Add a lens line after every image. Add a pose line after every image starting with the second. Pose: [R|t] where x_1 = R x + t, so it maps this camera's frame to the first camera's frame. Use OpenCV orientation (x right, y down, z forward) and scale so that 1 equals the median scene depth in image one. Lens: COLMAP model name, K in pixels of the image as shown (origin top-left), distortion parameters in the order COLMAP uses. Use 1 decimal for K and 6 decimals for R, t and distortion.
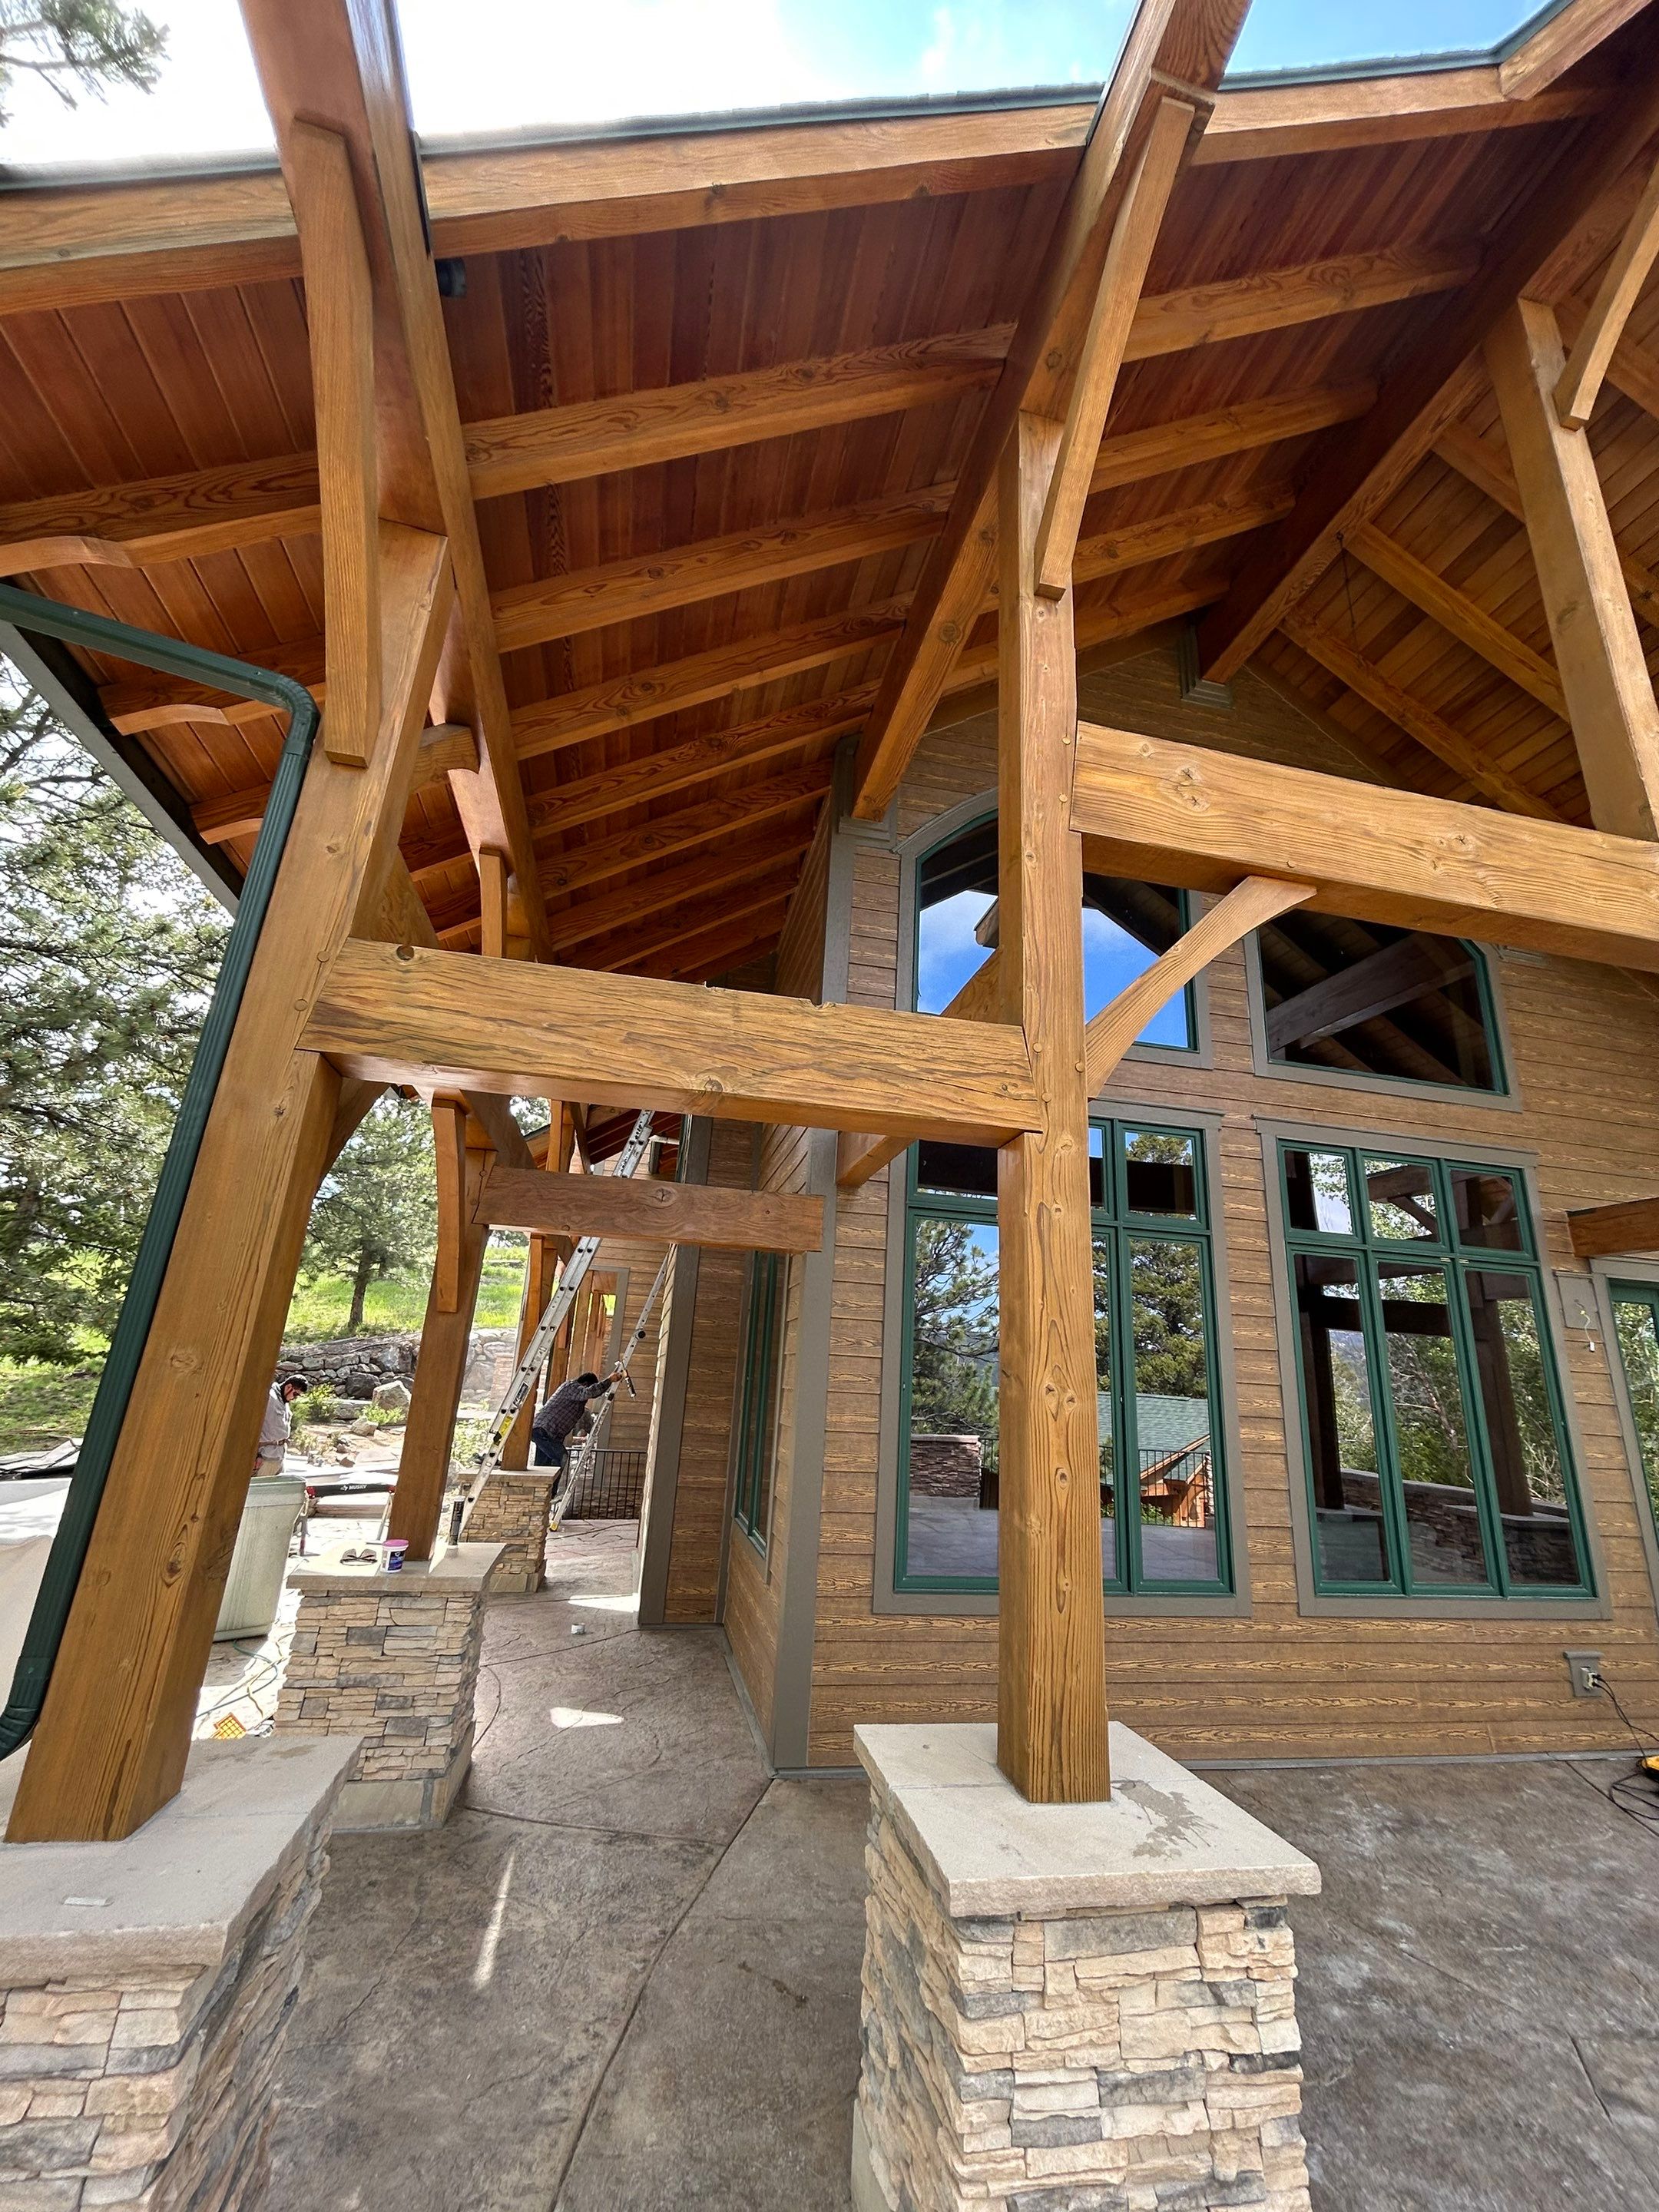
lens RADIAL K [[886.3, 0, 832.7], [0, 886.3, 1105.6], [0, 0, 1]] dist [-0.000572, -0.000124]
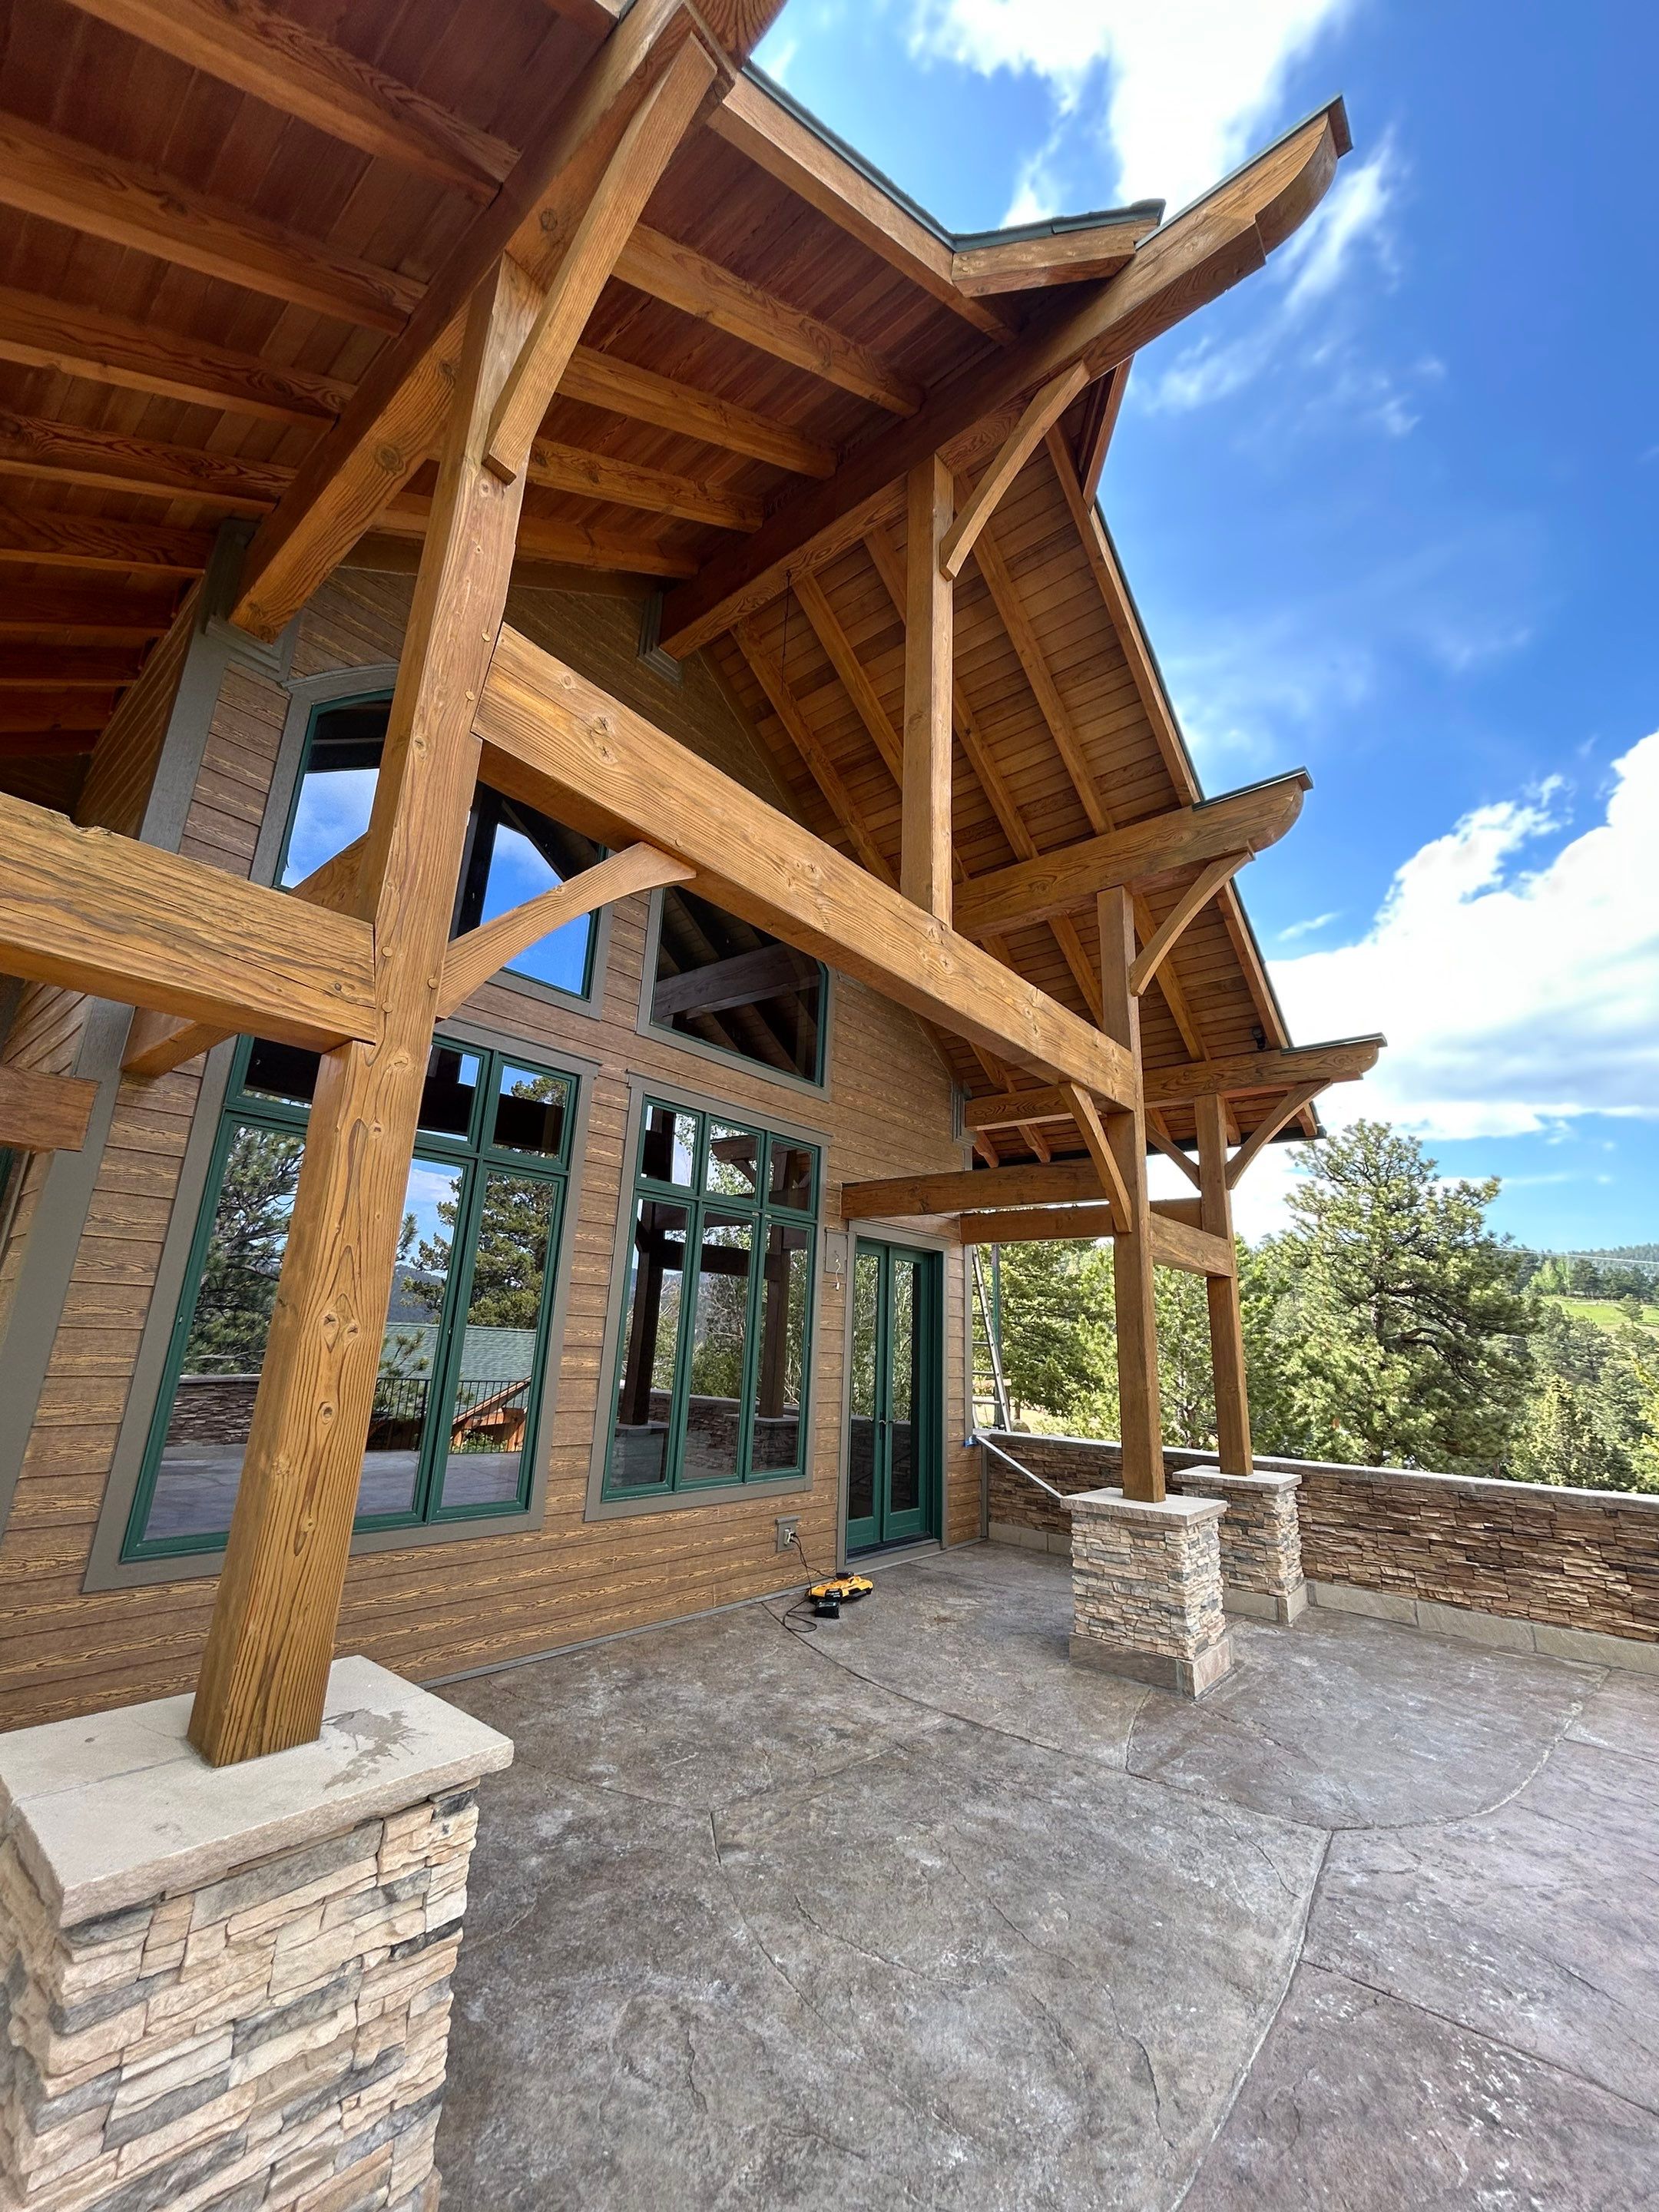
lens RADIAL K [[887.3, 0, 825.1], [0, 887.3, 1104.8], [0, 0, 1]] dist [-0.000085, -0.000265]
pose [[0.790390, 0.136702, 0.597157, 0.044682], [-0.177196, 0.984132, 0.009245, 0.000741], [-0.586418, -0.113121, 0.802071, -0.009712]]
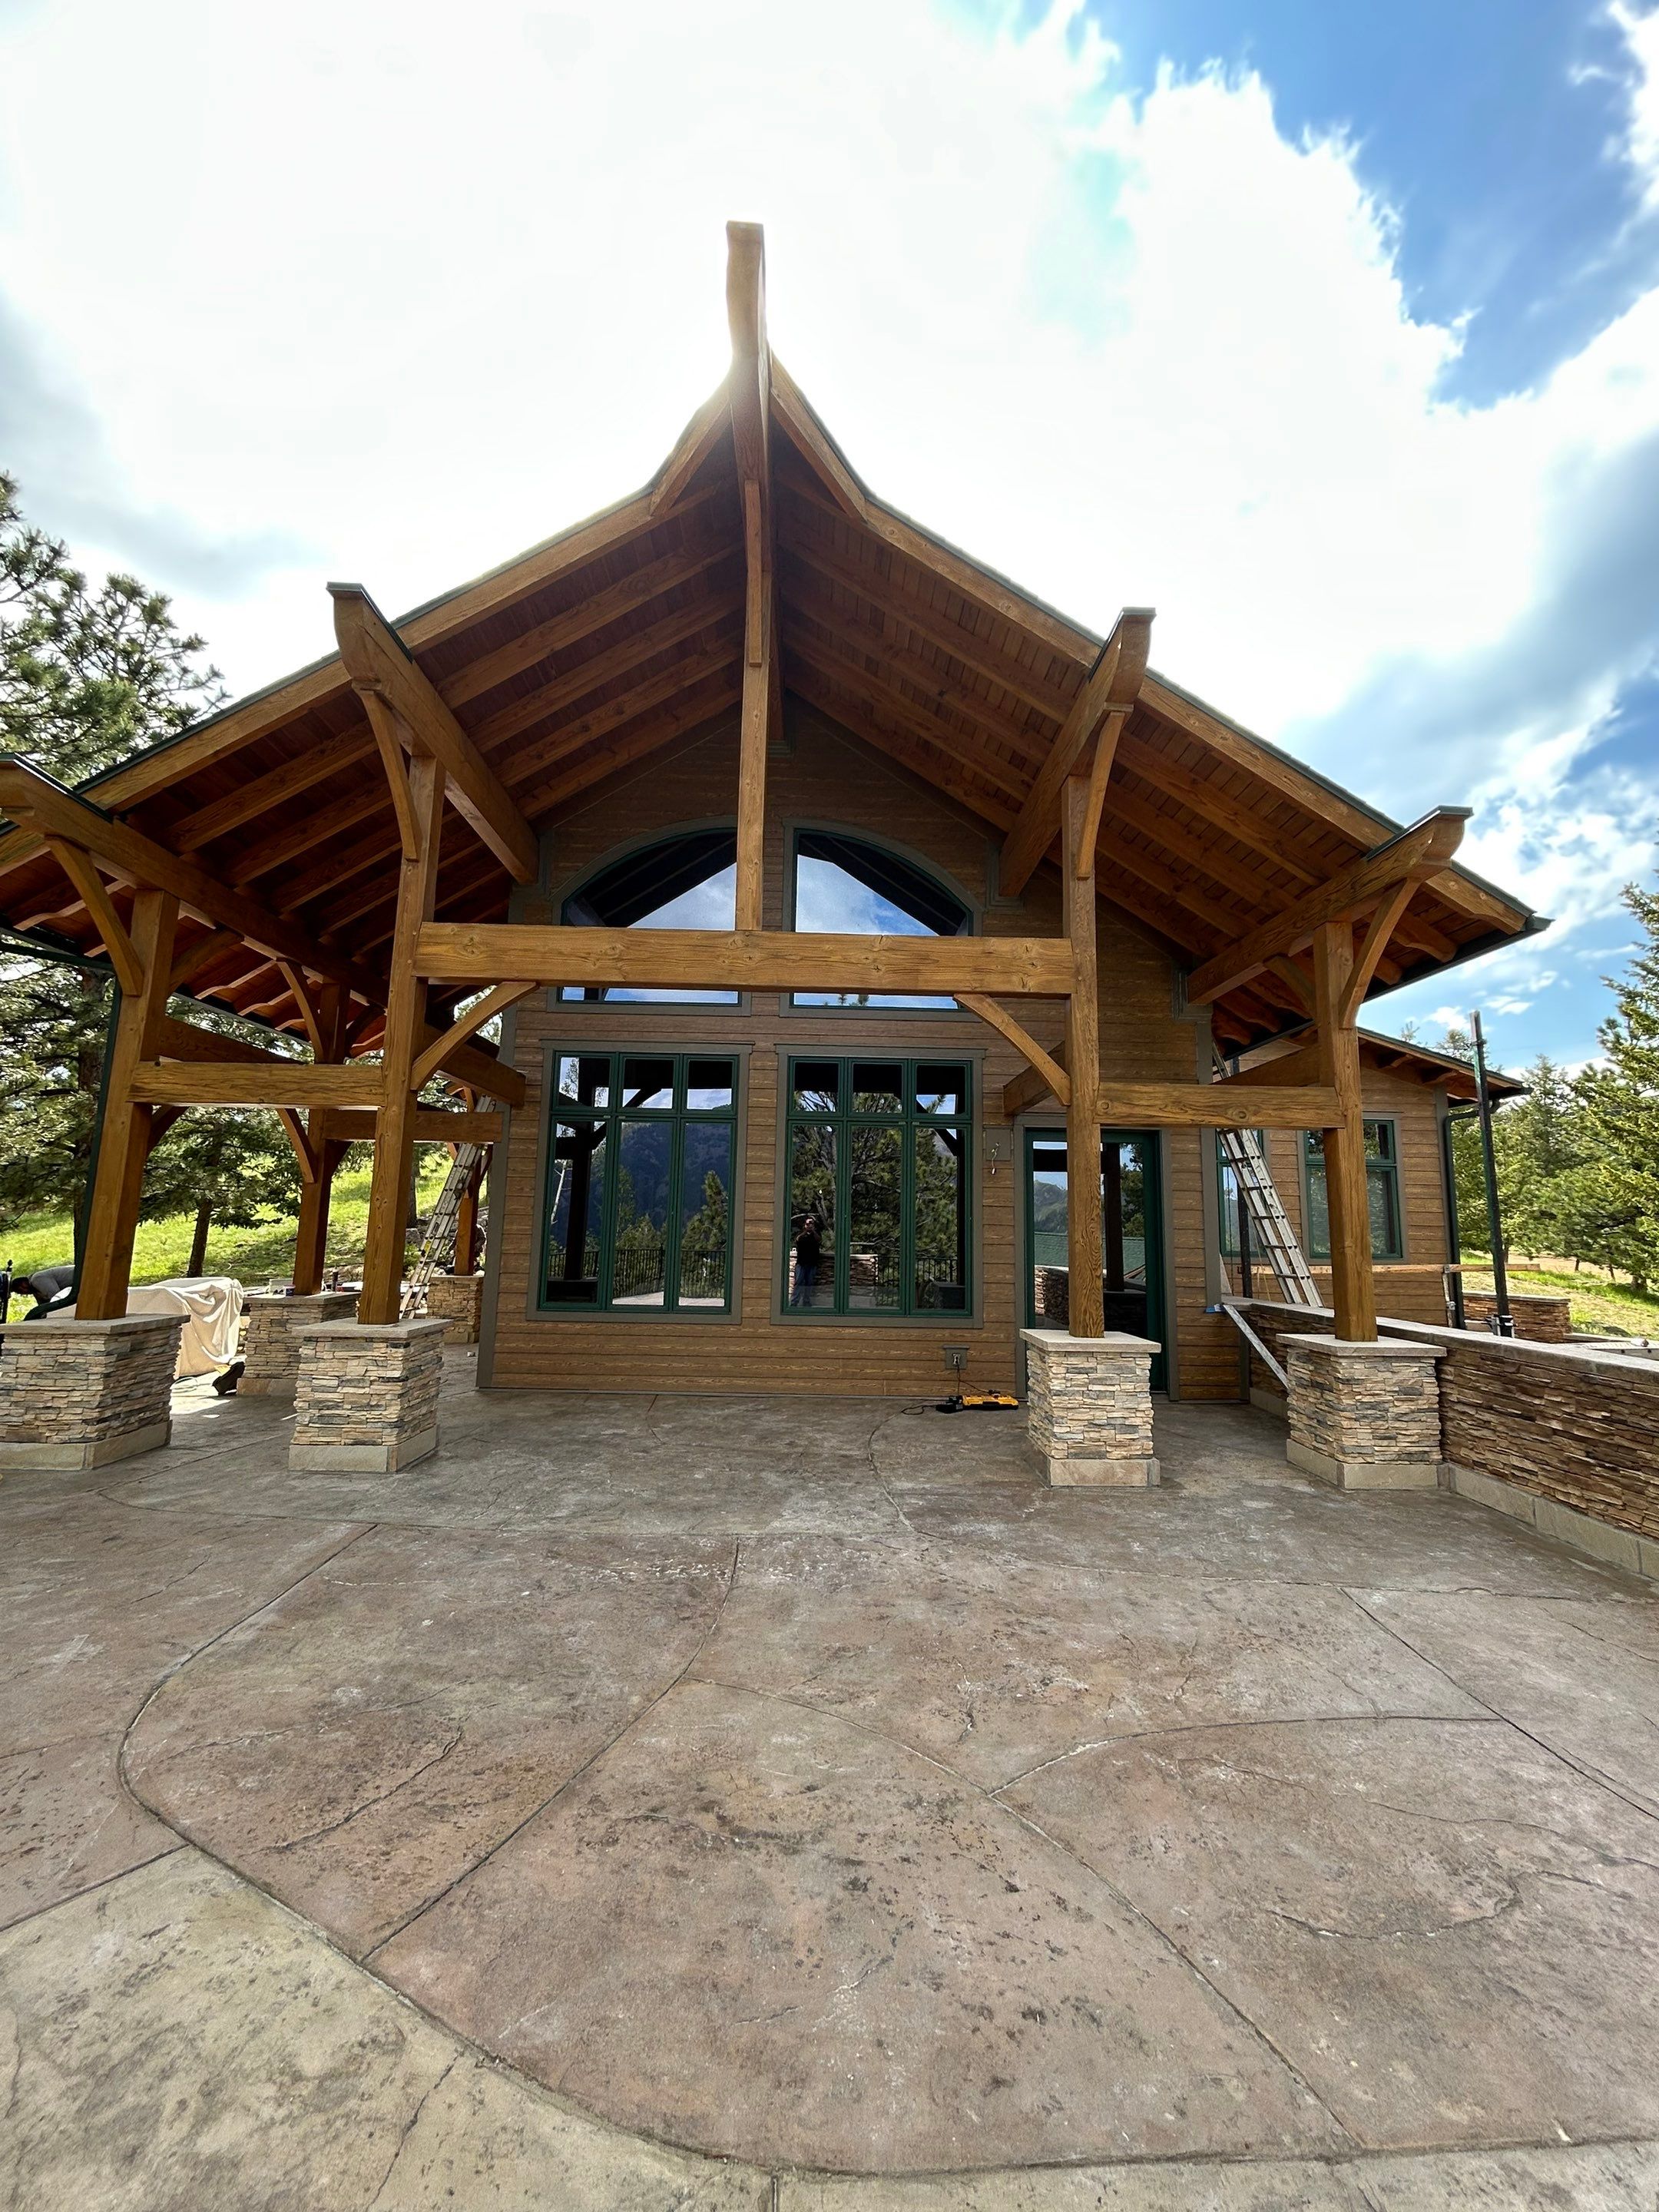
lens RADIAL K [[886.3, 0, 832.7], [0, 886.3, 1105.6], [0, 0, 1]] dist [-0.000572, -0.000124]
pose [[0.980446, -0.061732, -0.186856, 1.404095], [0.090036, 0.985030, 0.147001, -0.166440], [0.174984, -0.160951, 0.971327, -0.922643]]
